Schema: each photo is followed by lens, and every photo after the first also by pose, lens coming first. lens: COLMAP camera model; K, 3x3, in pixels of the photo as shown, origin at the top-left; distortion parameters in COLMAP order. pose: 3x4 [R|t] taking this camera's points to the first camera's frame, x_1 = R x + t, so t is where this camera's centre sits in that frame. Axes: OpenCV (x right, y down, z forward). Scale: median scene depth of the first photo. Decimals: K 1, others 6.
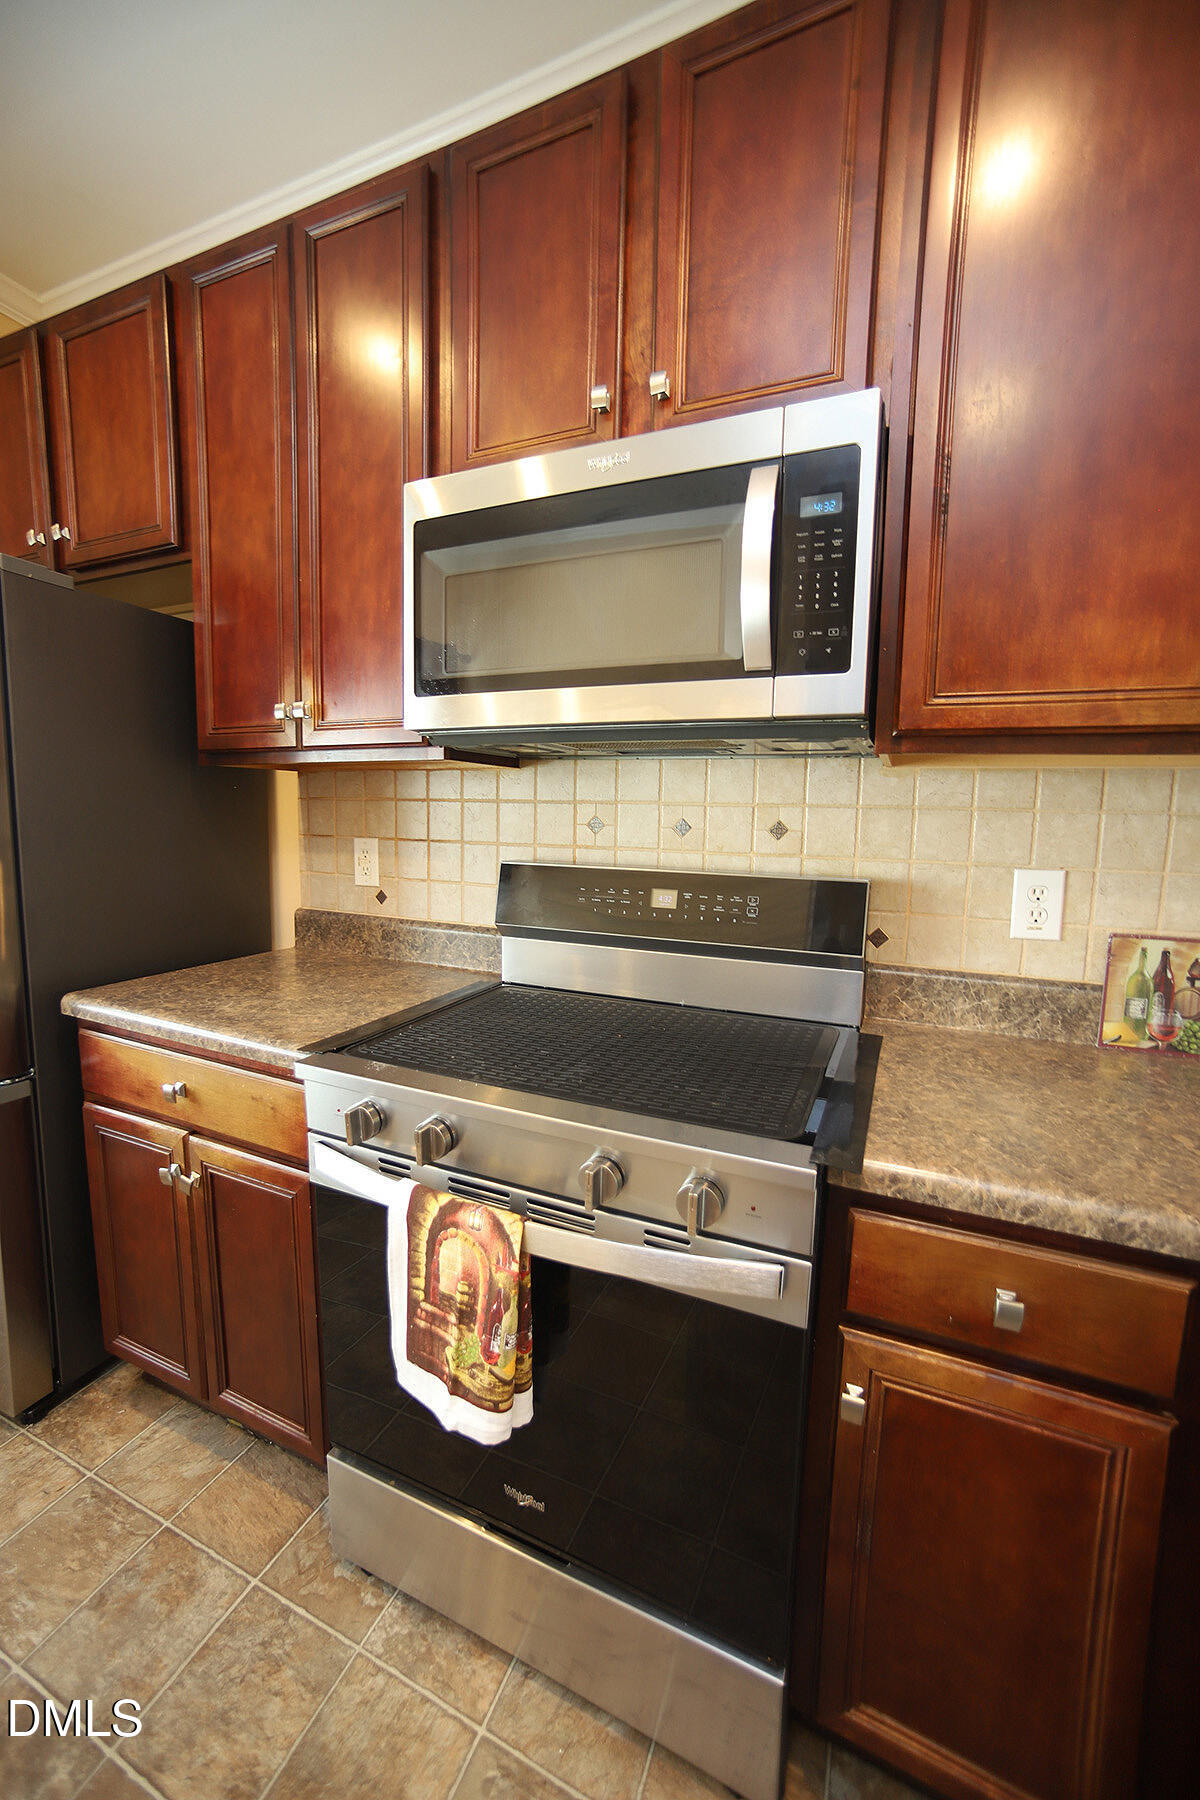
lens RADIAL K [[721.7, 0, 598.2], [0, 721.7, 906.0], [0, 0, 1]] dist [-0.069311, 0.032142]
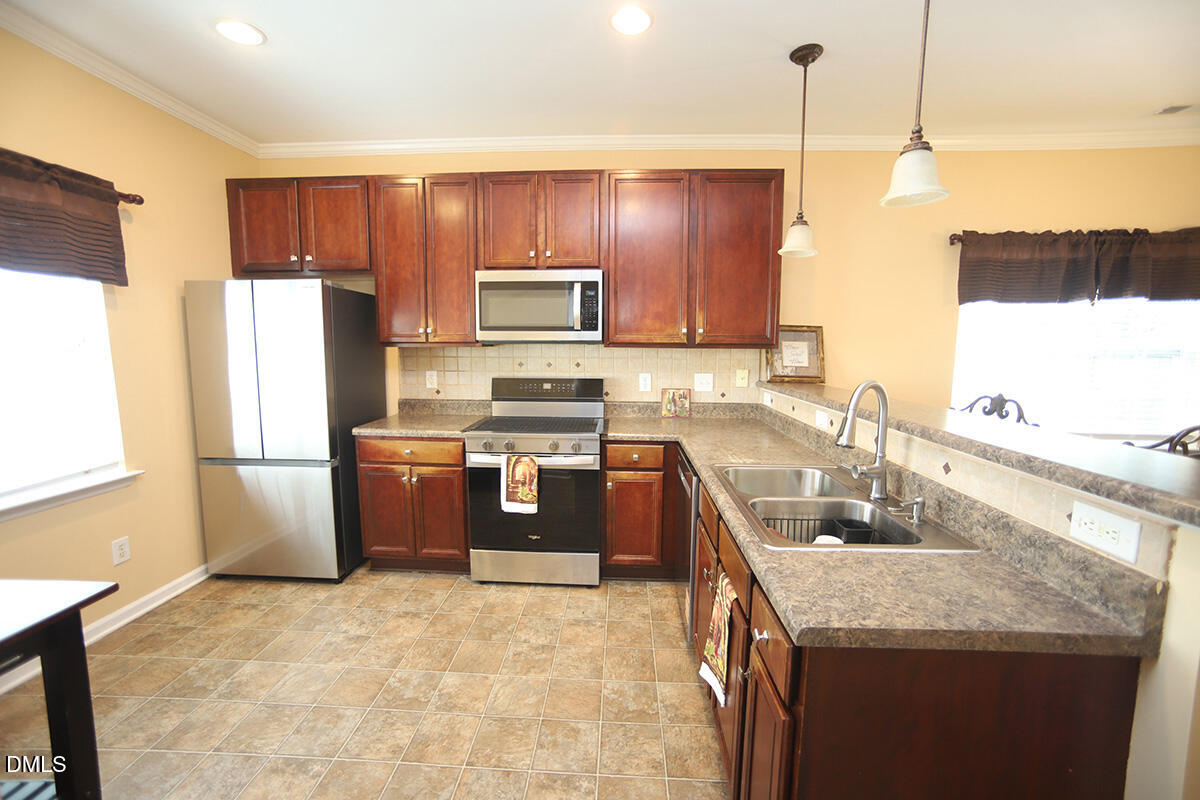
lens RADIAL K [[481.1, 0, 595.9], [0, 481.1, 400.3], [0, 0, 1]] dist [-0.069311, 0.032142]
pose [[0.933957, -0.056520, 0.352887, -0.587776], [0.058372, 0.998280, 0.005403, 0.068028], [-0.352585, 0.015553, 0.935650, -1.419447]]
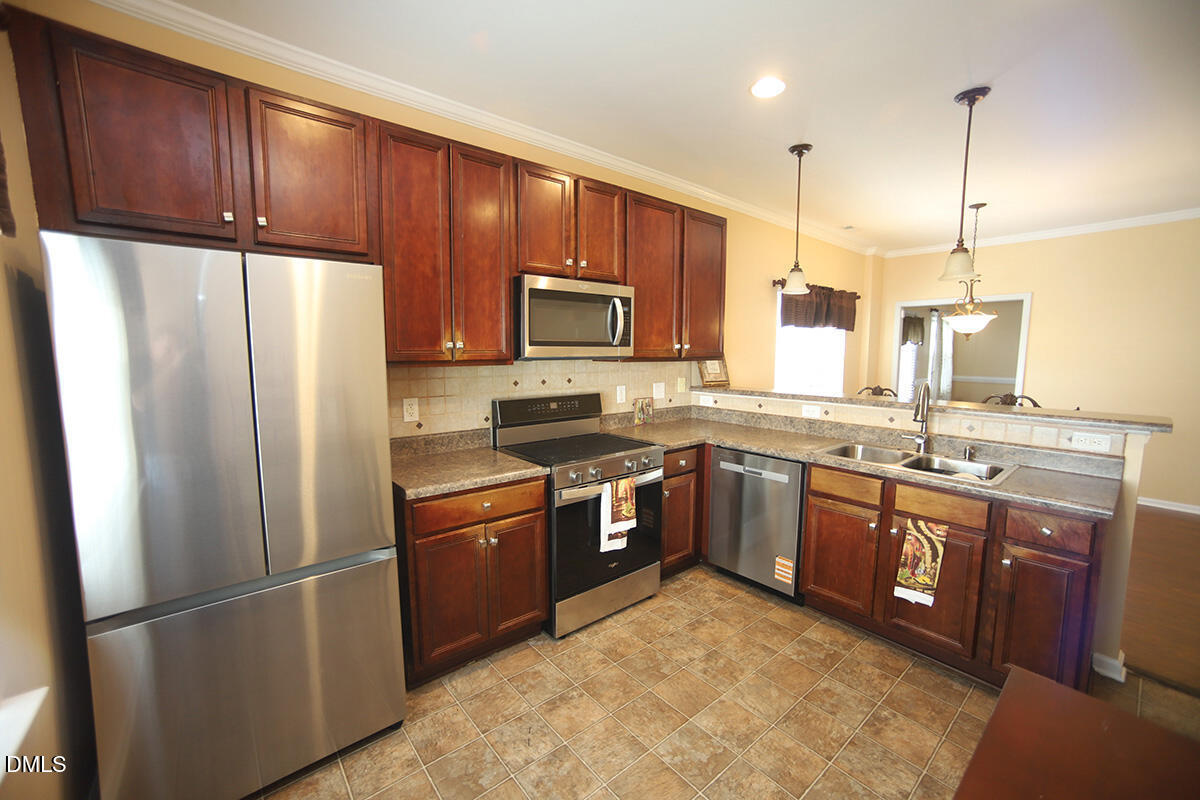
lens RADIAL K [[481.1, 0, 595.9], [0, 481.1, 400.3], [0, 0, 1]] dist [-0.069311, 0.032142]
pose [[0.445569, -0.113622, 0.888008, -1.968501], [0.121641, 0.990398, 0.065688, -0.173147], [-0.886945, 0.078749, 0.455111, -0.129723]]
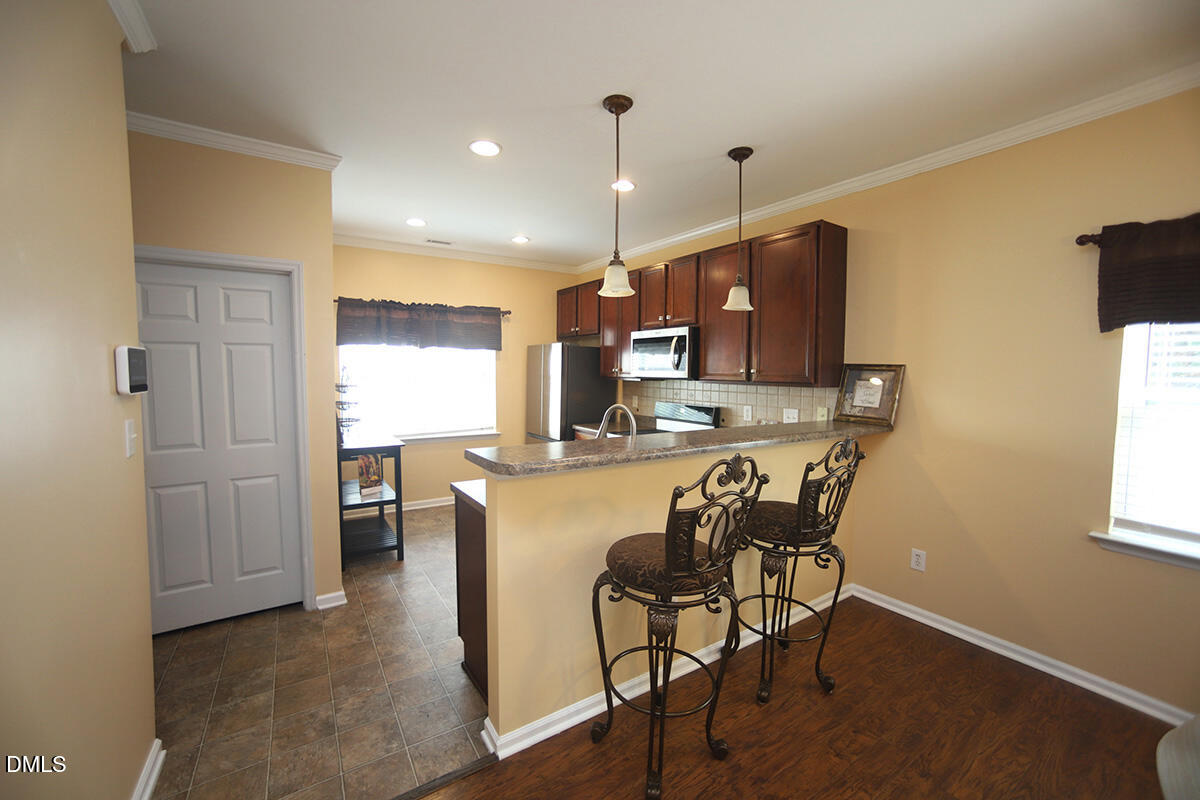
lens RADIAL K [[481.1, 0, 595.9], [0, 481.1, 400.3], [0, 0, 1]] dist [-0.069311, 0.032142]
pose [[0.838911, 0.022451, -0.543805, 1.532718], [-0.062782, 0.996471, -0.055713, 0.154878], [0.540635, 0.080879, 0.837360, -2.229354]]
